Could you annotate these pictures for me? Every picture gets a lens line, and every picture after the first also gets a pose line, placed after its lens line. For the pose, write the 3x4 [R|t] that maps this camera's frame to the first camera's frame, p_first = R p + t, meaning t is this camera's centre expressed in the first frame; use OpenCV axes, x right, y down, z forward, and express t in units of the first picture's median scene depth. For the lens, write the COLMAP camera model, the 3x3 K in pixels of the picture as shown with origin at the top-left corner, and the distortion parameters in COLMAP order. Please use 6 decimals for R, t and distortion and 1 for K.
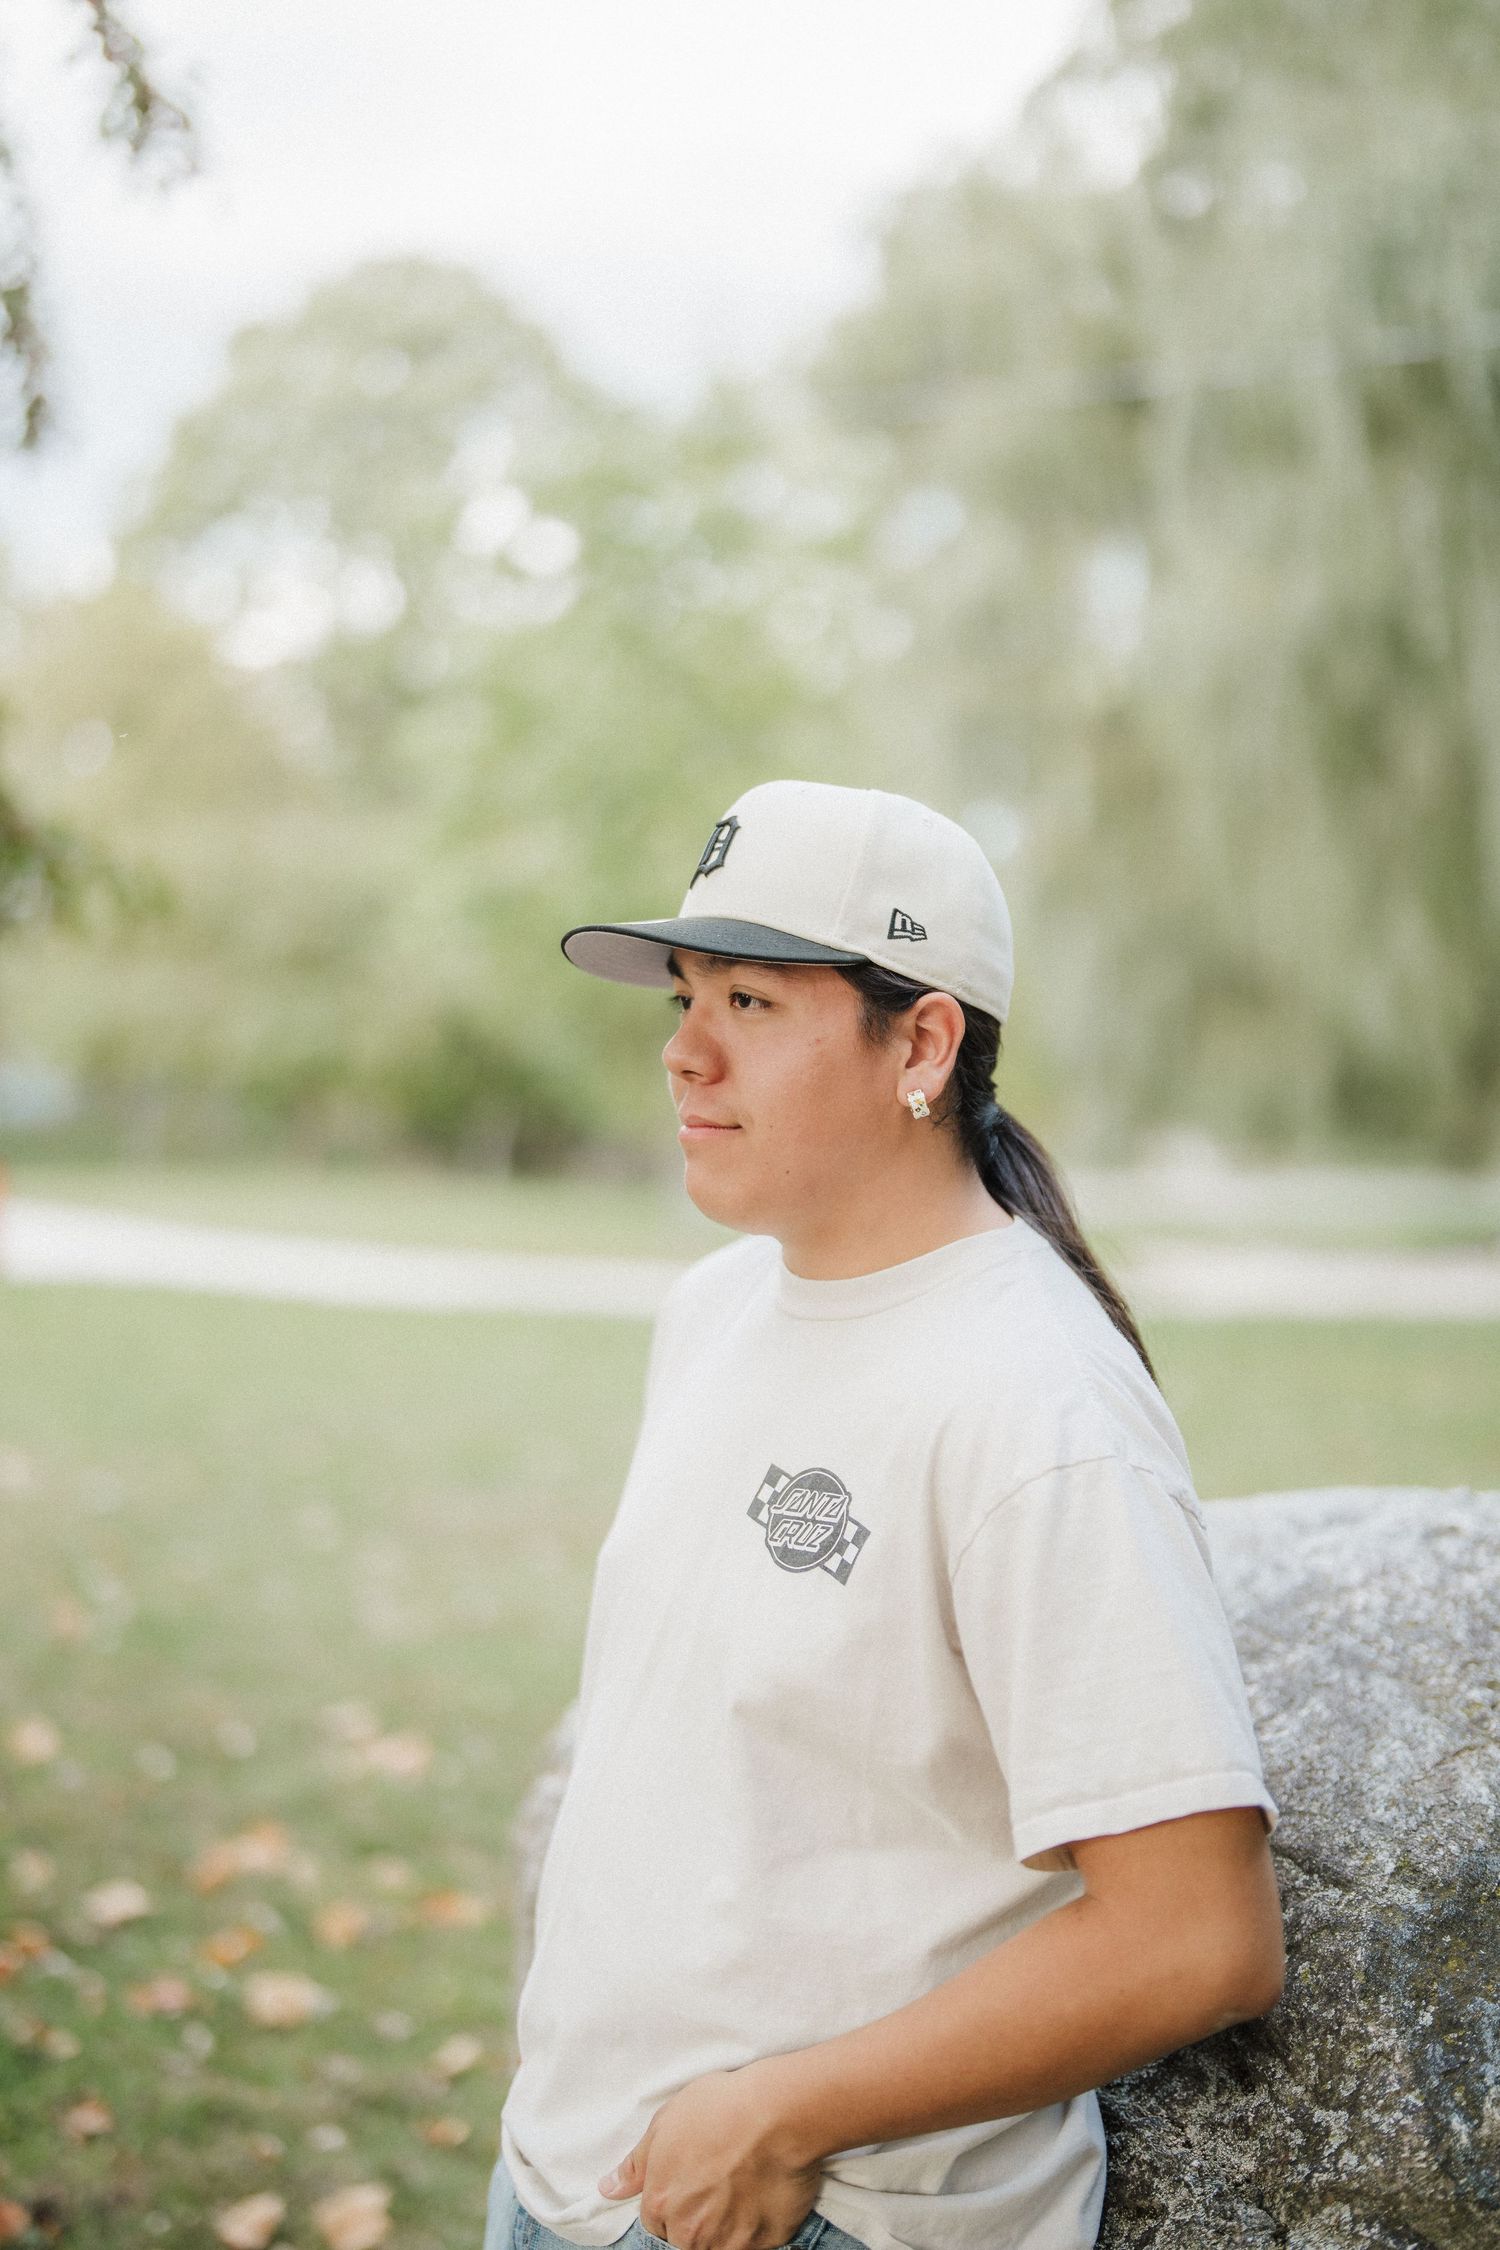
lens RADIAL K [[3098.9, 0, 747.1], [0, 3098.9, 1118.0], [0, 0, 1]] dist [-0.169432, 1.238071]
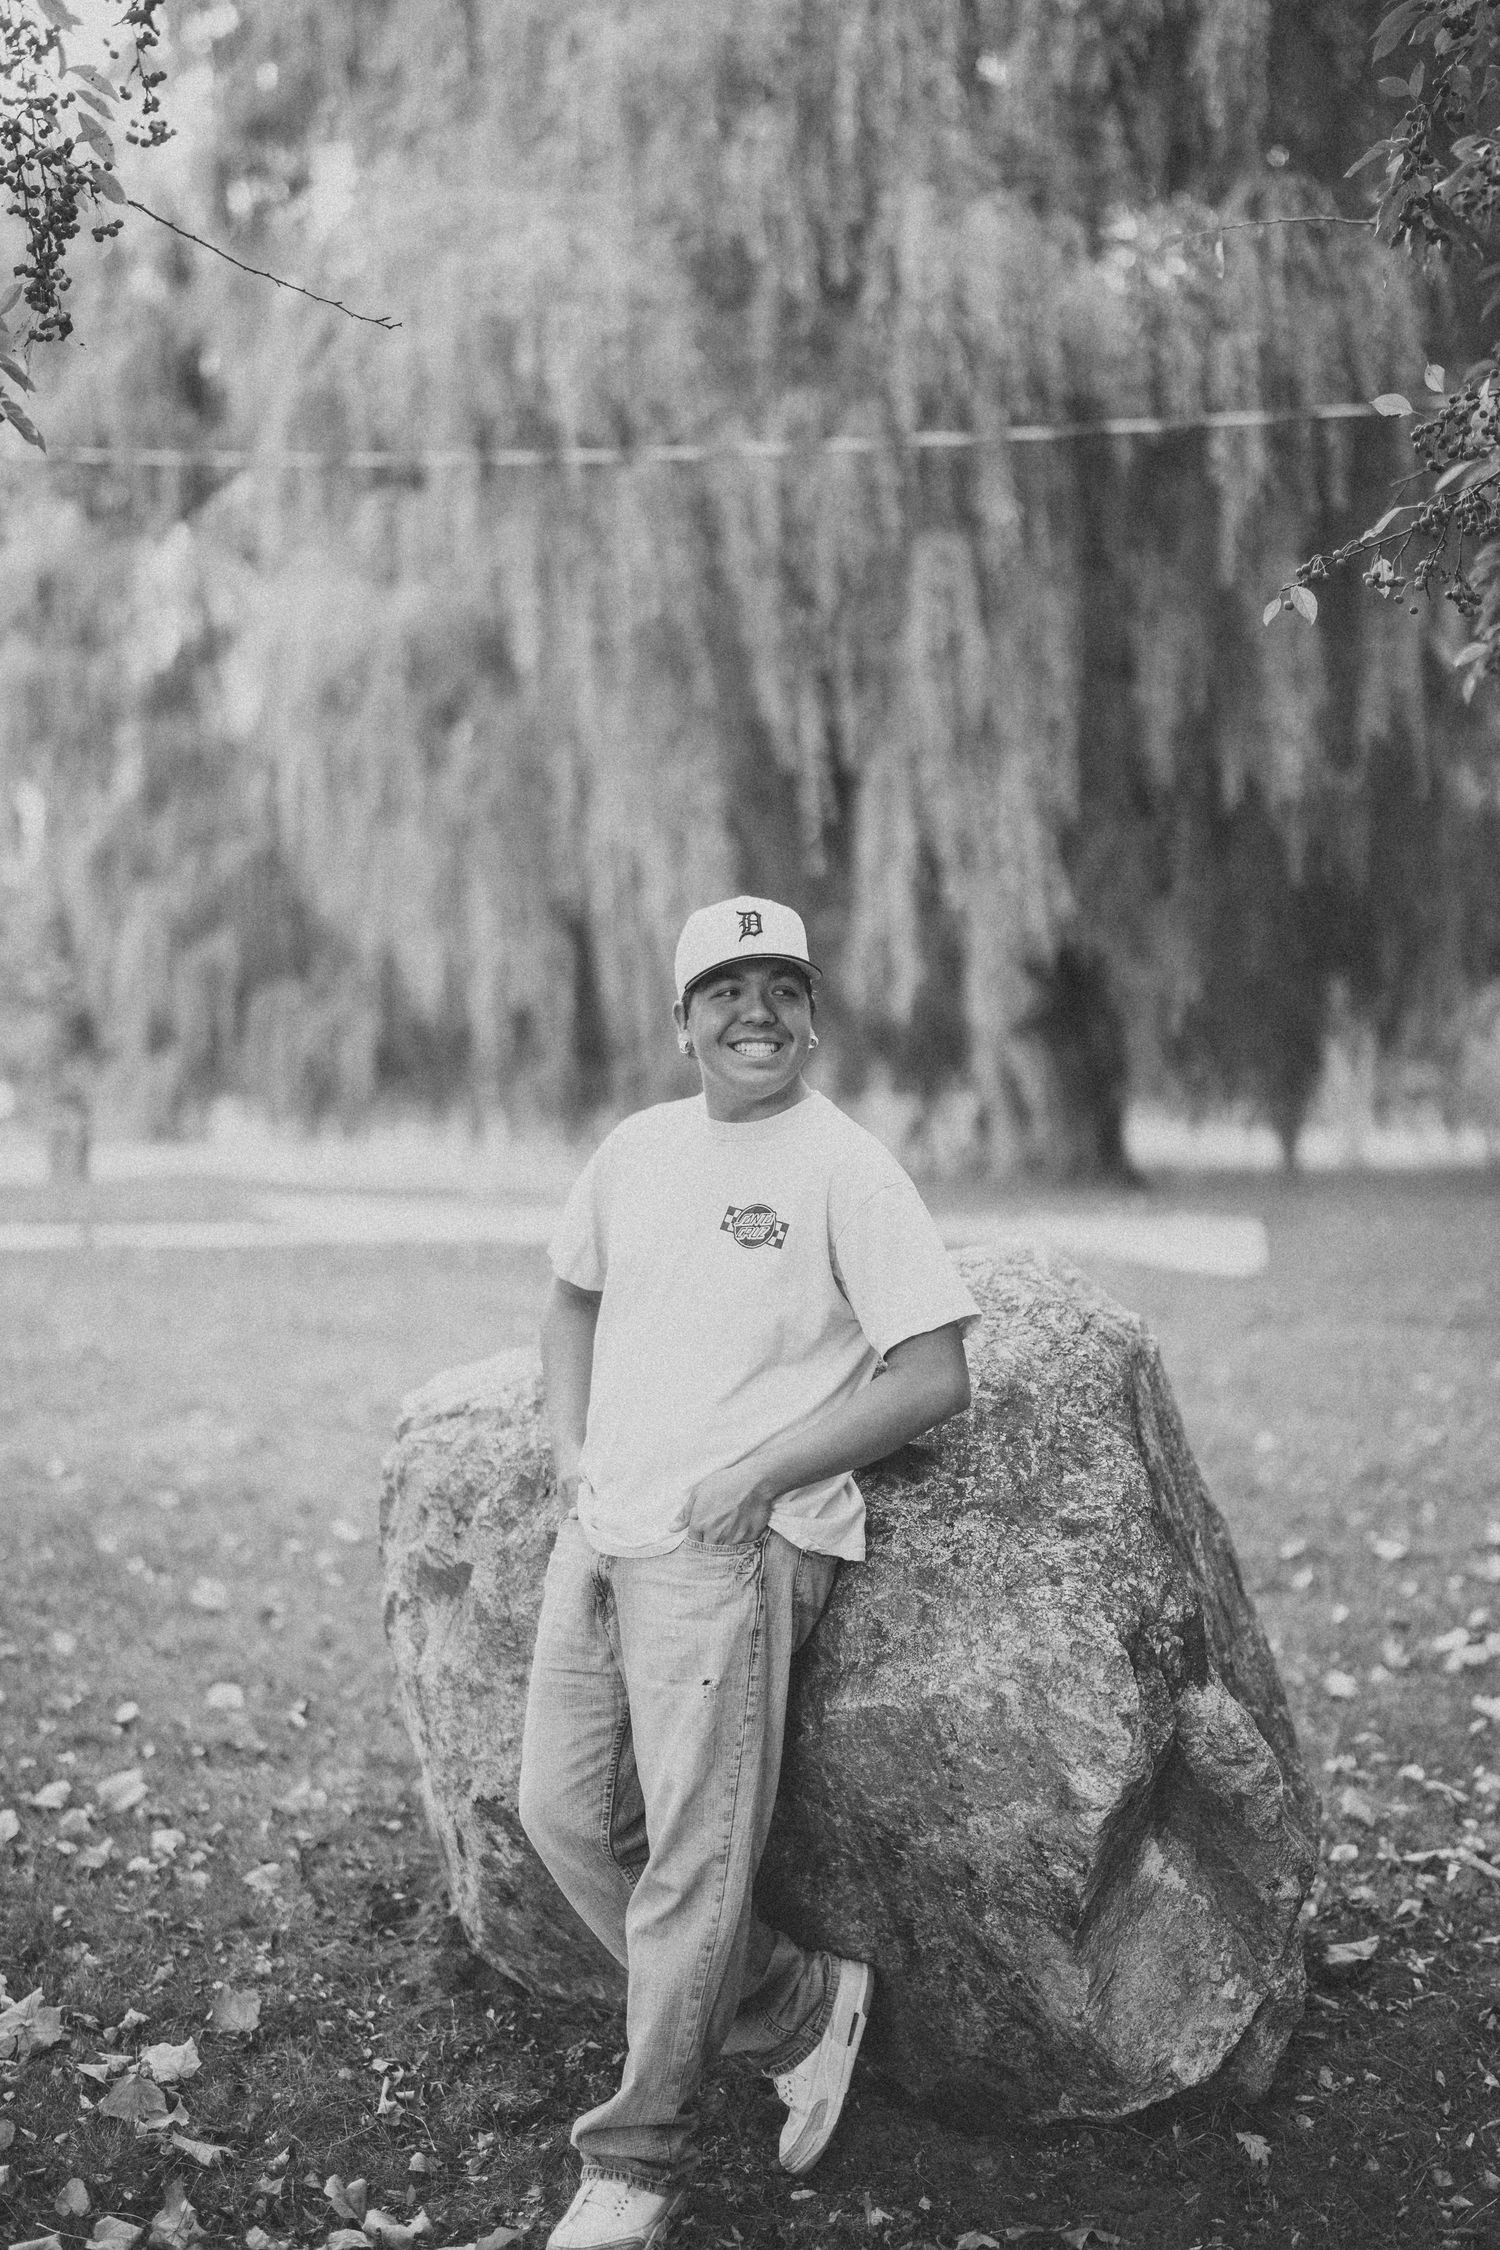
lens RADIAL K [[3098.9, 0, 747.1], [0, 3098.9, 1118.0], [0, 0, 1]] dist [-0.169432, 1.238071]
pose [[0.948148, -0.003168, 0.317814, -0.694689], [-0.000222, 0.999943, 0.010631, 0.024960], [-0.317830, -0.010150, 0.948093, -1.130144]]
